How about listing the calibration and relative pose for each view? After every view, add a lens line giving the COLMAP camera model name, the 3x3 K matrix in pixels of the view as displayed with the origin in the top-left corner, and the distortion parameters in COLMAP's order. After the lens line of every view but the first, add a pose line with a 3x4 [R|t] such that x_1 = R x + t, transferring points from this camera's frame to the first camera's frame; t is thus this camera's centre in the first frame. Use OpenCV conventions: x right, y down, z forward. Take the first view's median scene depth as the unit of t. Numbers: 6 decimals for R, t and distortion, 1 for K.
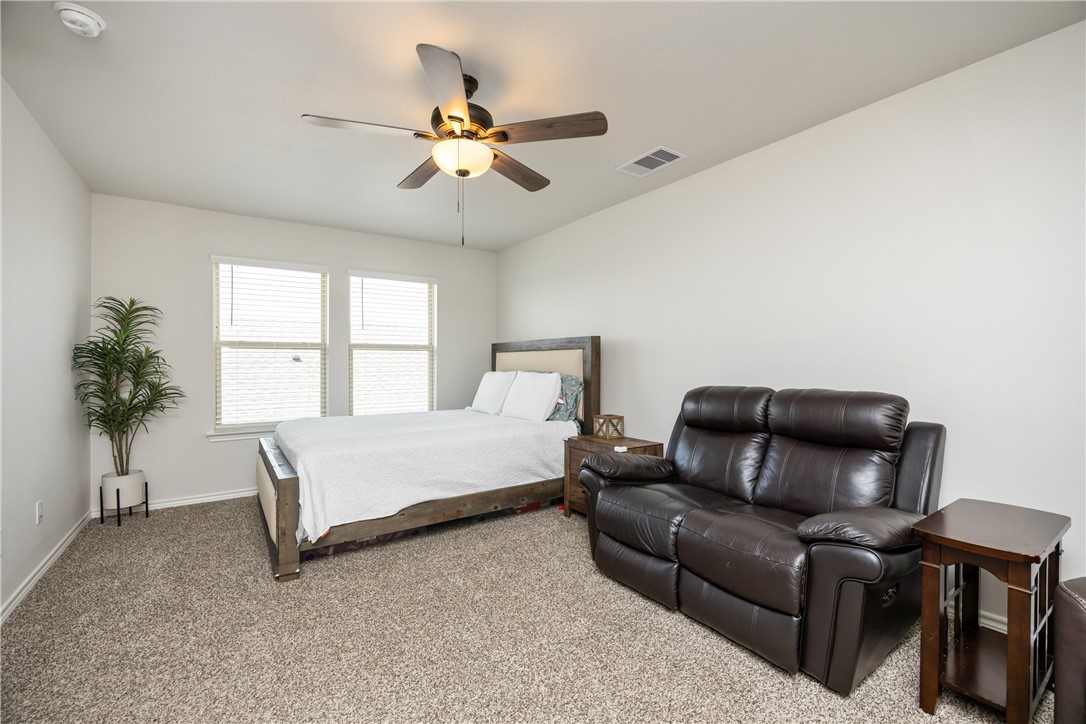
lens RADIAL K [[464.1, 0, 543.0], [0, 464.1, 362.0], [0, 0, 1]] dist [-0.019262, 0.000452]
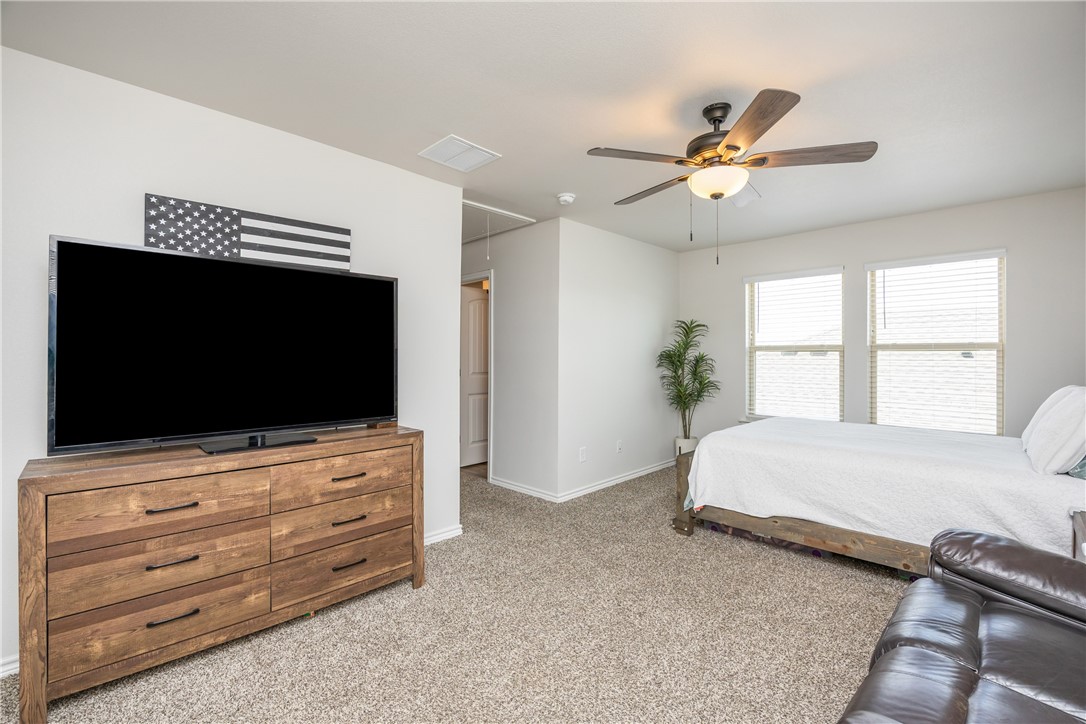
lens RADIAL K [[464.1, 0, 543.0], [0, 464.1, 362.0], [0, 0, 1]] dist [-0.019262, 0.000452]
pose [[0.177497, 0.015152, -0.984005, 0.477336], [0.001487, 0.999876, 0.015664, -0.027206], [0.984120, -0.004244, 0.177452, 0.267750]]
